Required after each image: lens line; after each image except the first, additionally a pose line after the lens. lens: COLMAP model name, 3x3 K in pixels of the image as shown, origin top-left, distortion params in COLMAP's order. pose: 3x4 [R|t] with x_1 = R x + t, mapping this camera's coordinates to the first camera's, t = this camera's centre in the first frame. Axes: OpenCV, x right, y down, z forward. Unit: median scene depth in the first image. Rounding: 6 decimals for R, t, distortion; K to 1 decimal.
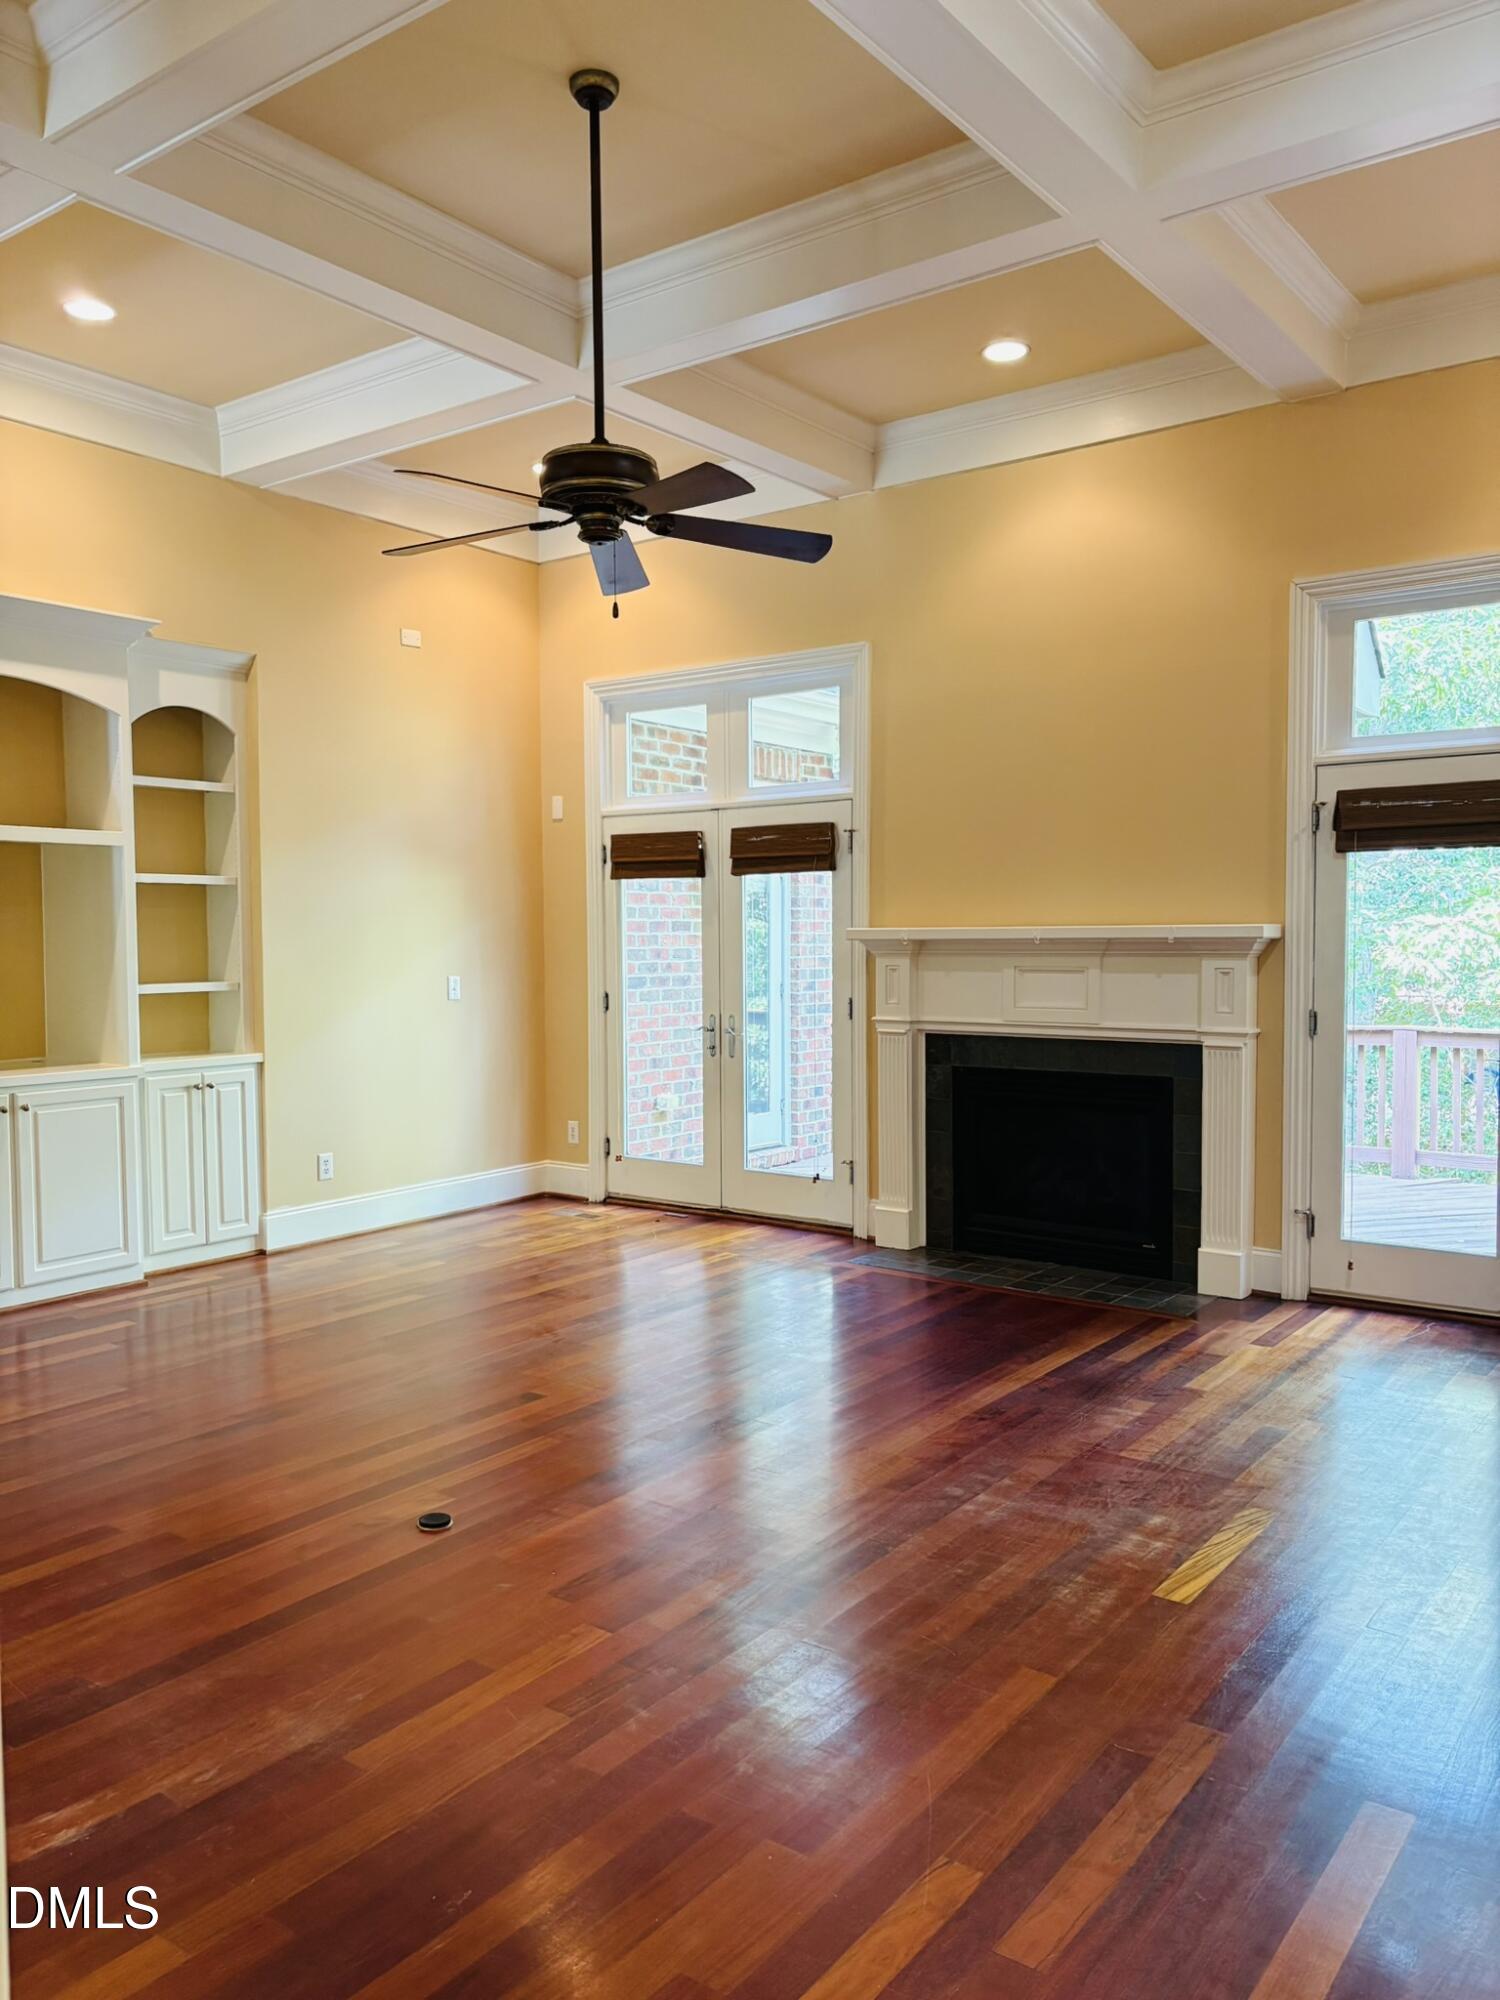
lens RADIAL K [[1518.3, 0, 748.1], [0, 1518.3, 1013.4], [0, 0, 1]] dist [0.025867, 0.003234]
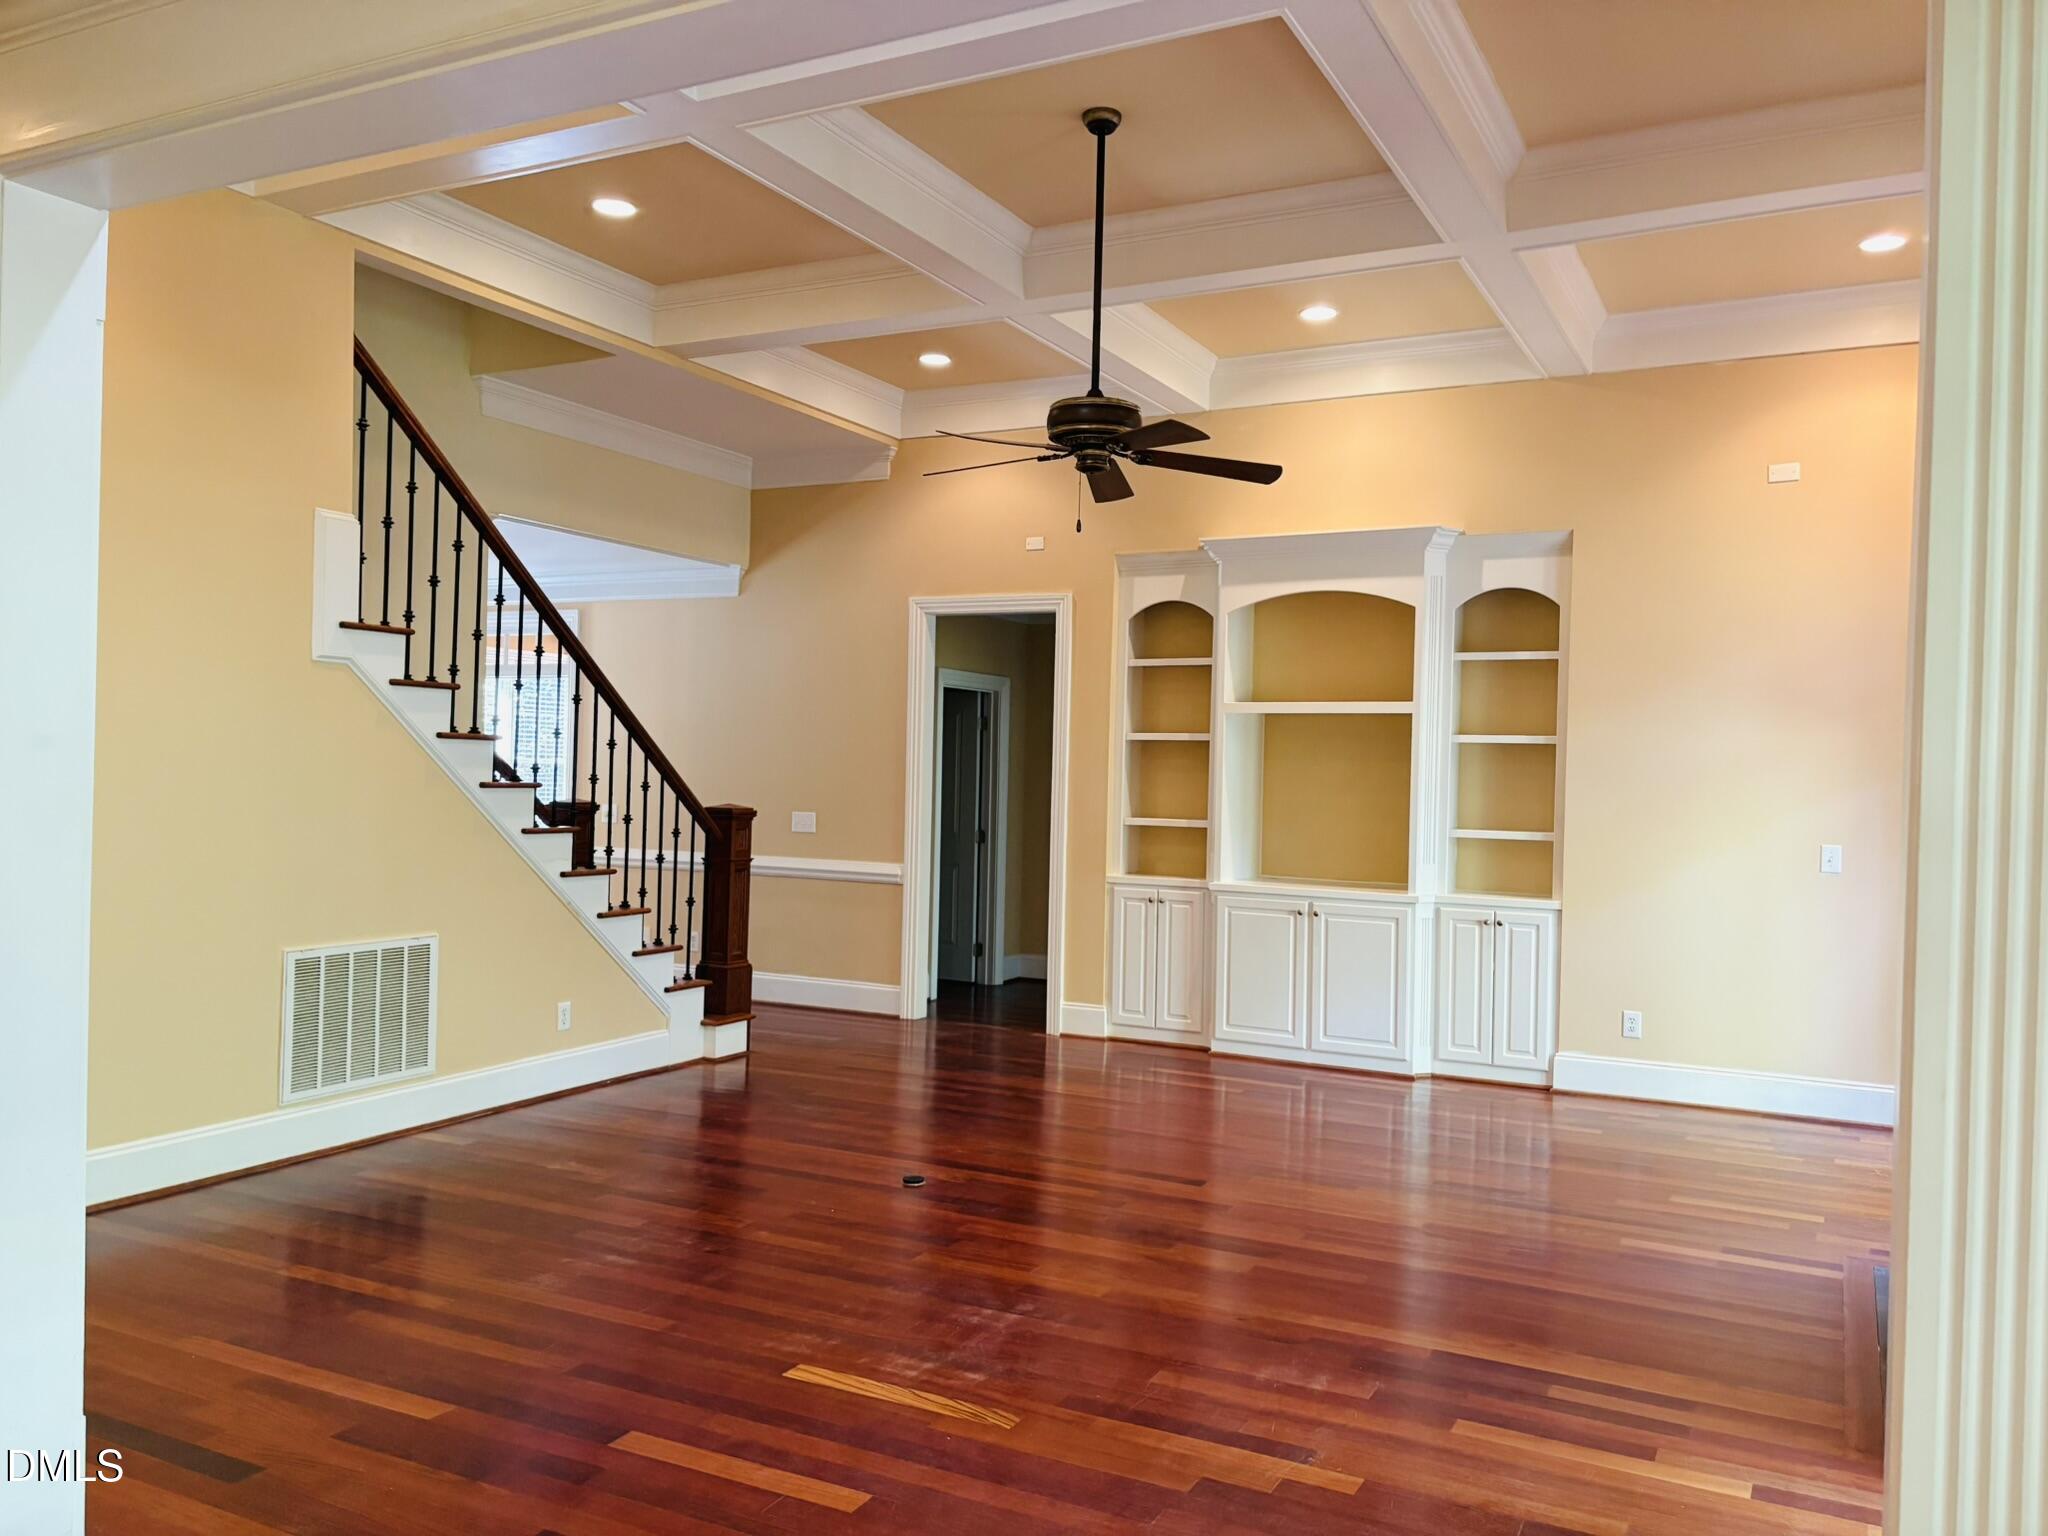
lens RADIAL K [[1544.3, 0, 1040.3], [0, 1544.3, 772.7], [0, 0, 1]] dist [0.073069, -0.108241]
pose [[0.171725, 0.013042, -0.985059, 0.761797], [-0.075950, 0.997112, -0.000039, -0.039699], [0.982213, 0.074822, 0.172219, 0.497947]]
